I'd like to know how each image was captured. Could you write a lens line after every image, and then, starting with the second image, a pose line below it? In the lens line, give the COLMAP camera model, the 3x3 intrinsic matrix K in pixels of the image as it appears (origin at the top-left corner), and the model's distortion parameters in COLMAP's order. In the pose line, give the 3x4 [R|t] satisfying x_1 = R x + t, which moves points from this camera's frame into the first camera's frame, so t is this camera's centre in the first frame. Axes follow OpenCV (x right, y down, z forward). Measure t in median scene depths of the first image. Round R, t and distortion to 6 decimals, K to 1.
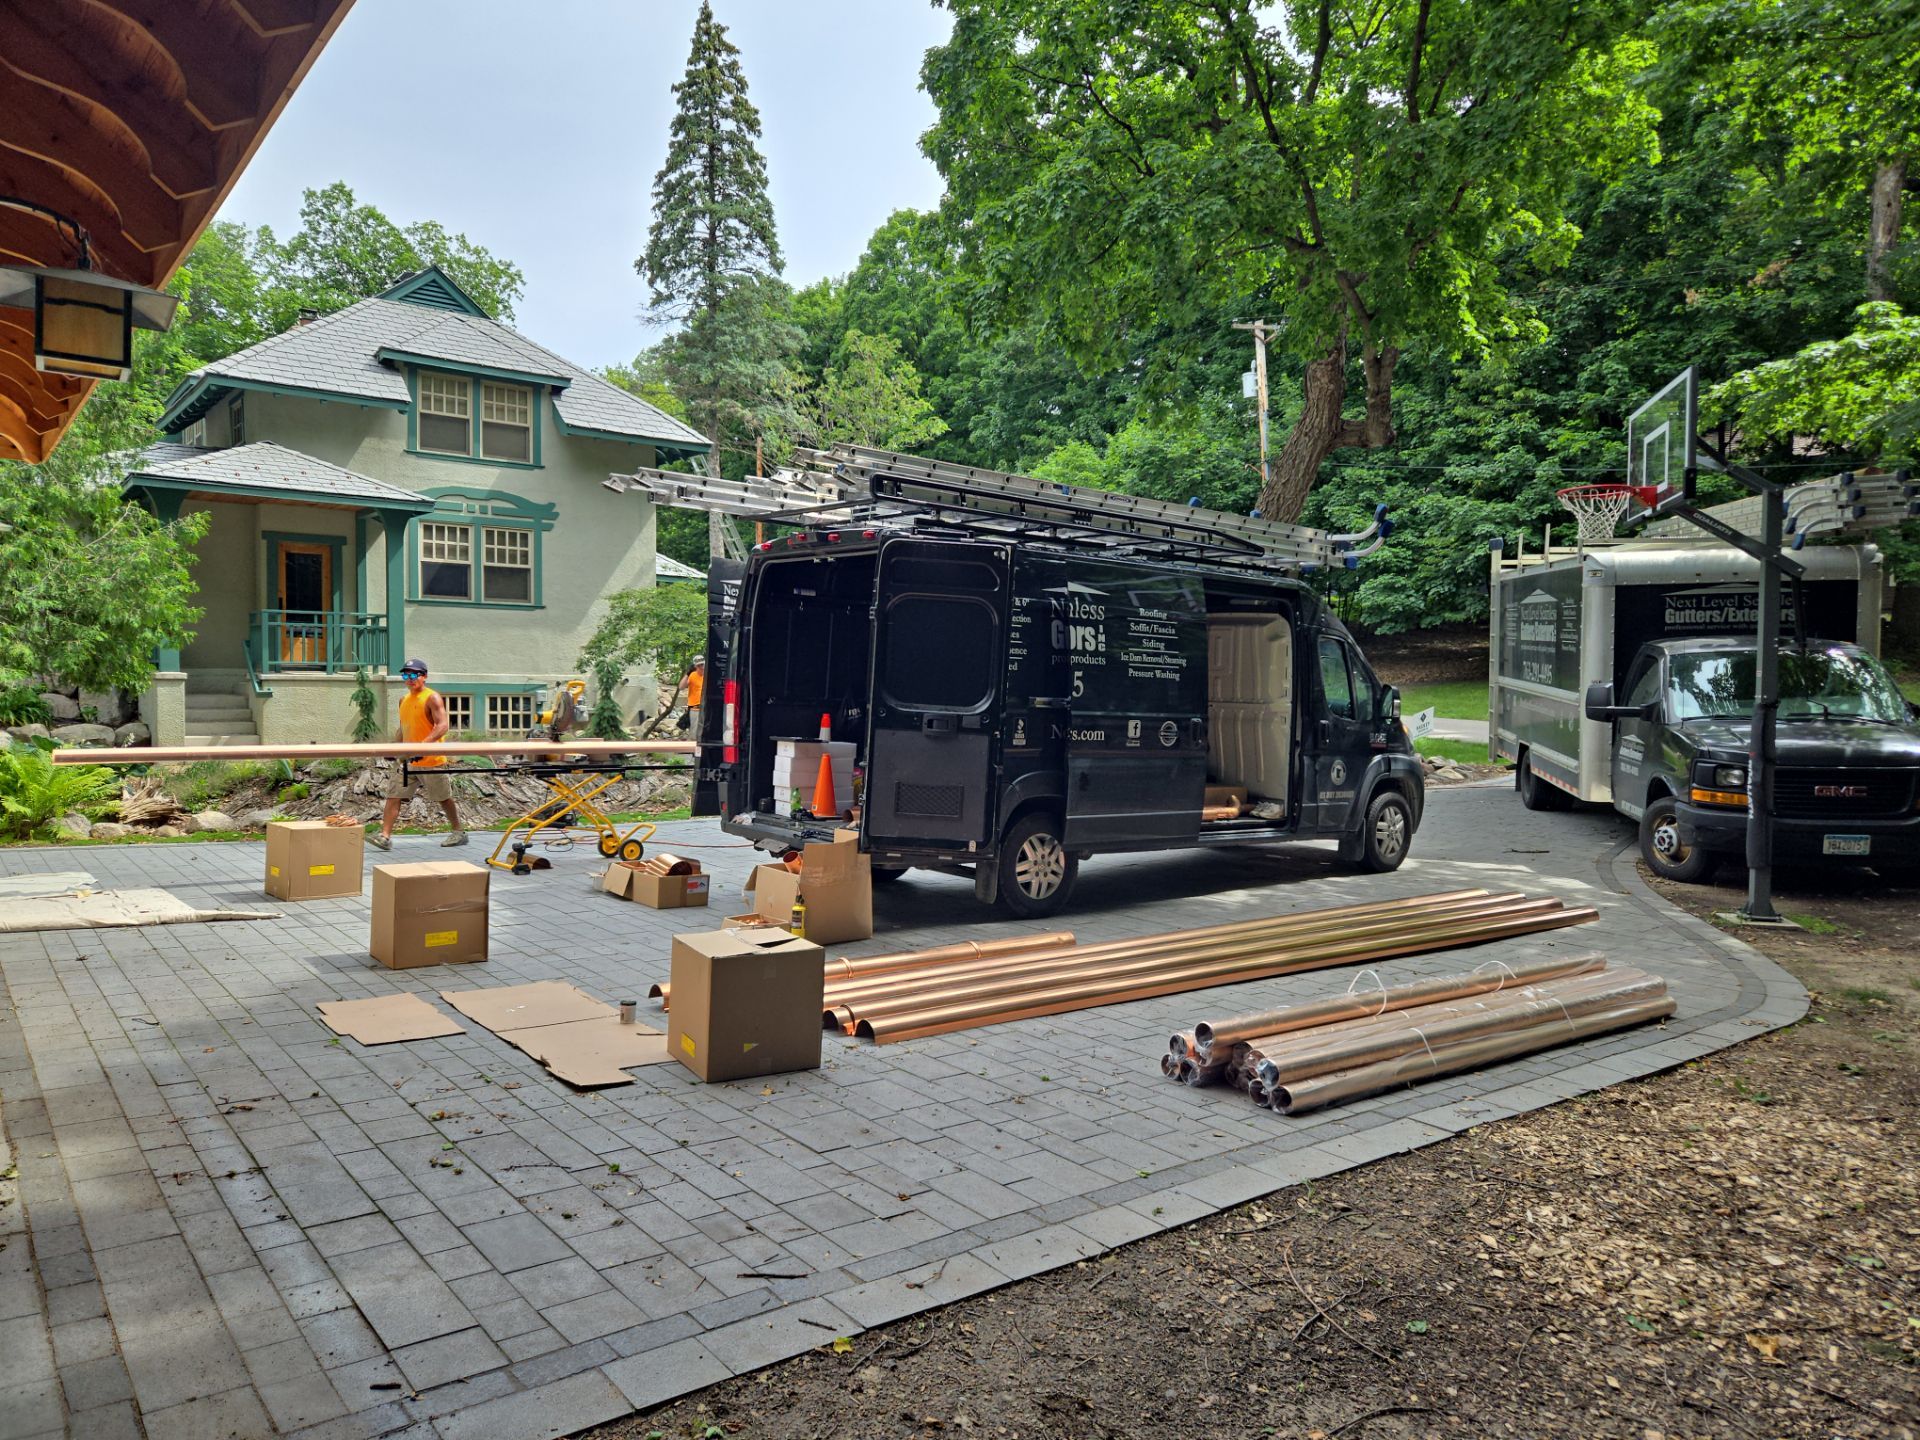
lens RADIAL K [[1330.6, 0, 1023.8], [0, 1330.6, 746.4], [0, 0, 1]] dist [0.024444, -0.000054]
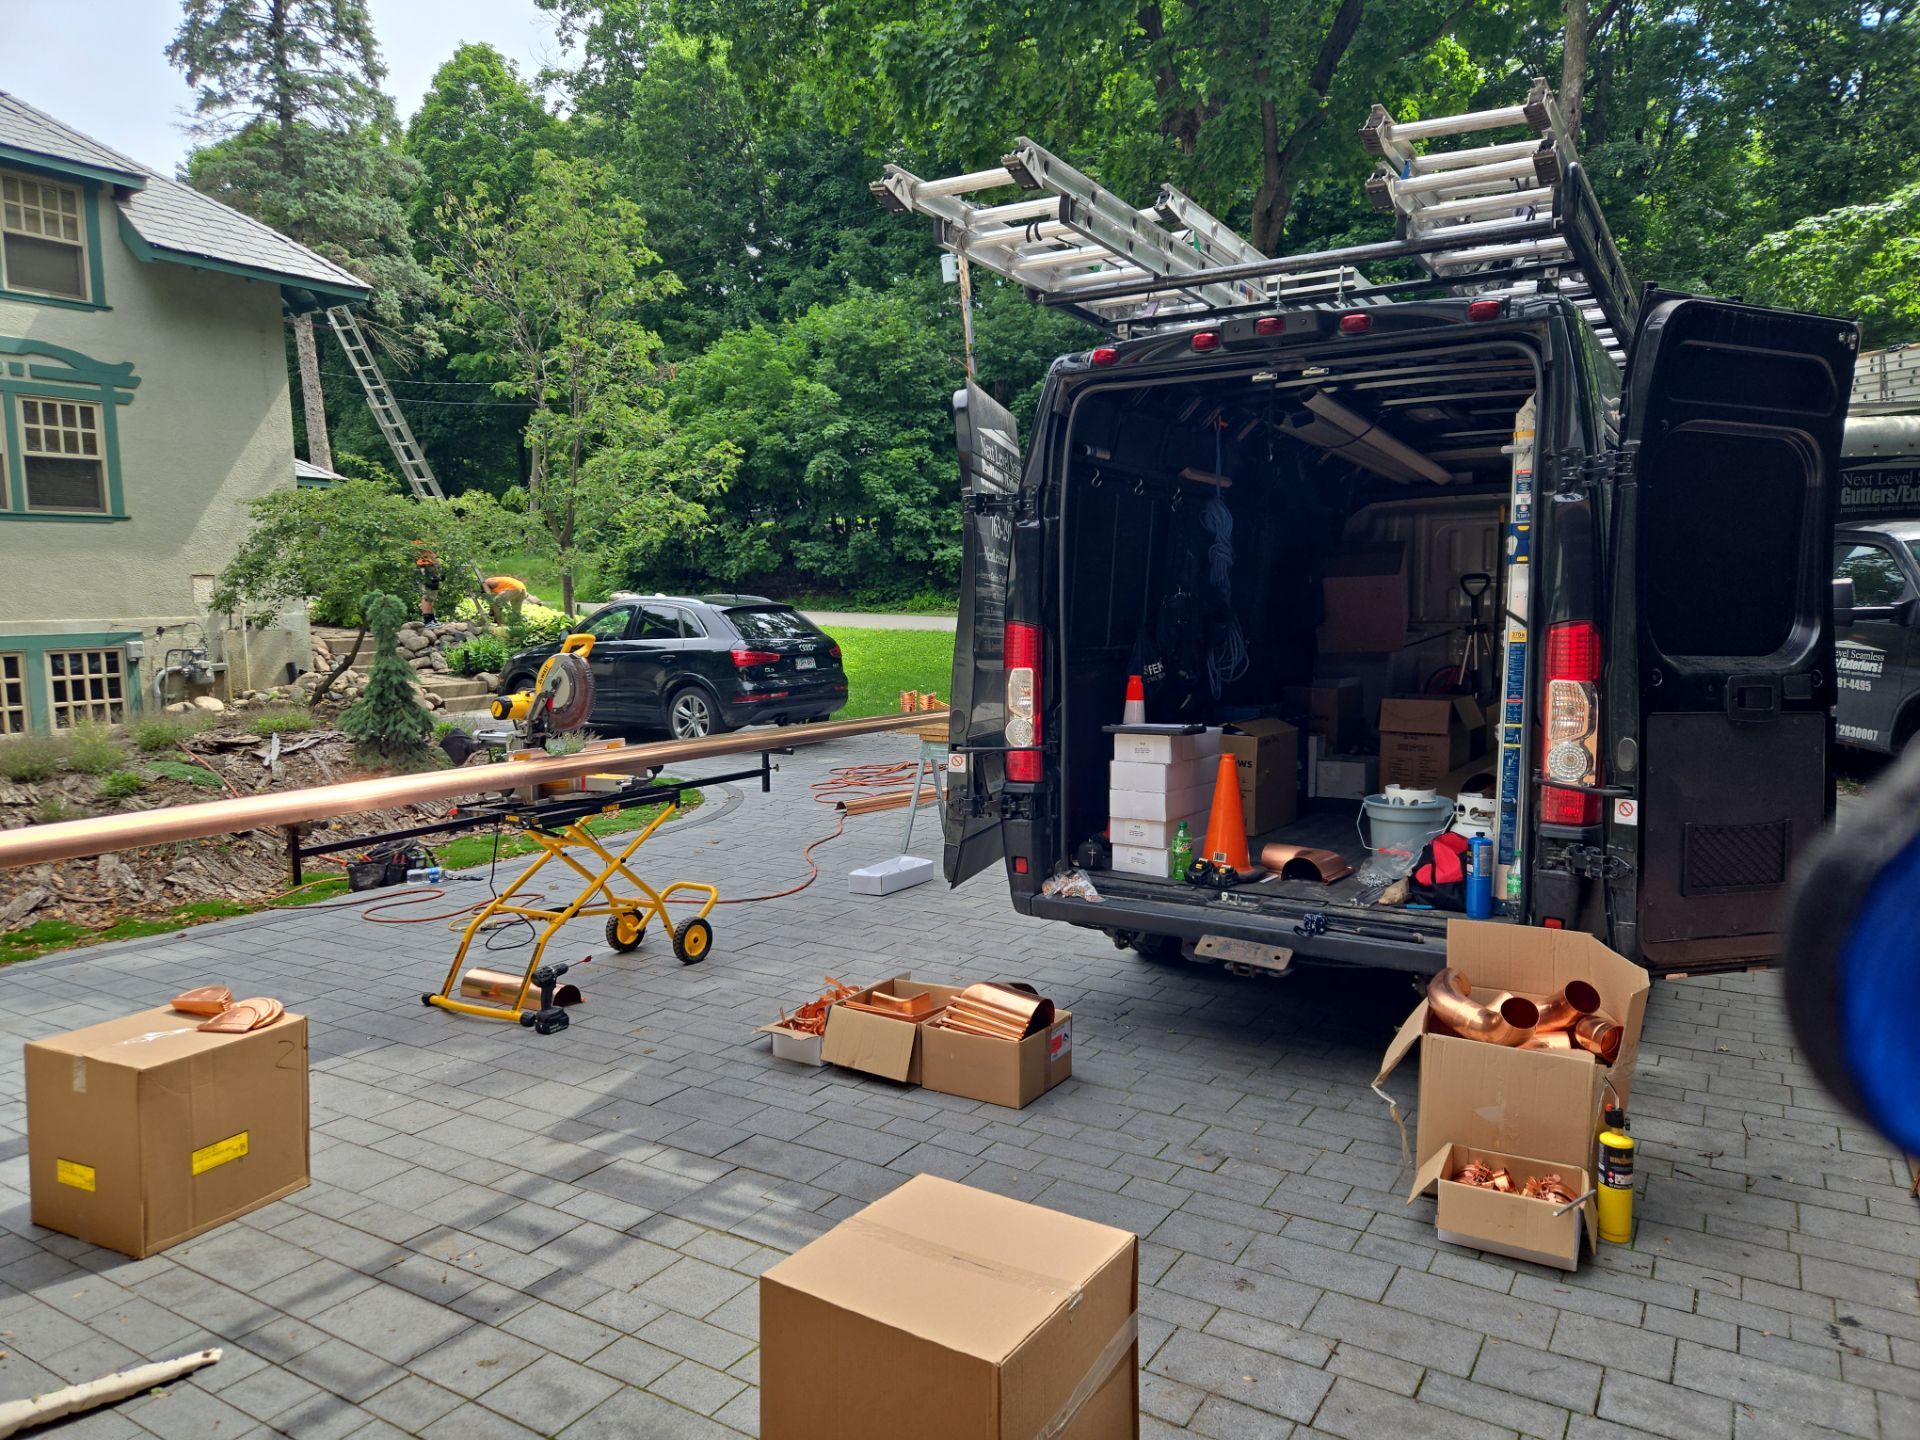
lens RADIAL K [[1290.3, 0, 996.8], [0, 1290.3, 723.7], [0, 0, 1]] dist [0.071669, -0.059388]
pose [[0.944884, -0.065557, 0.320776, -0.159643], [0.049814, 0.997128, 0.057050, -0.015975], [-0.323595, -0.037926, 0.945435, 0.215286]]
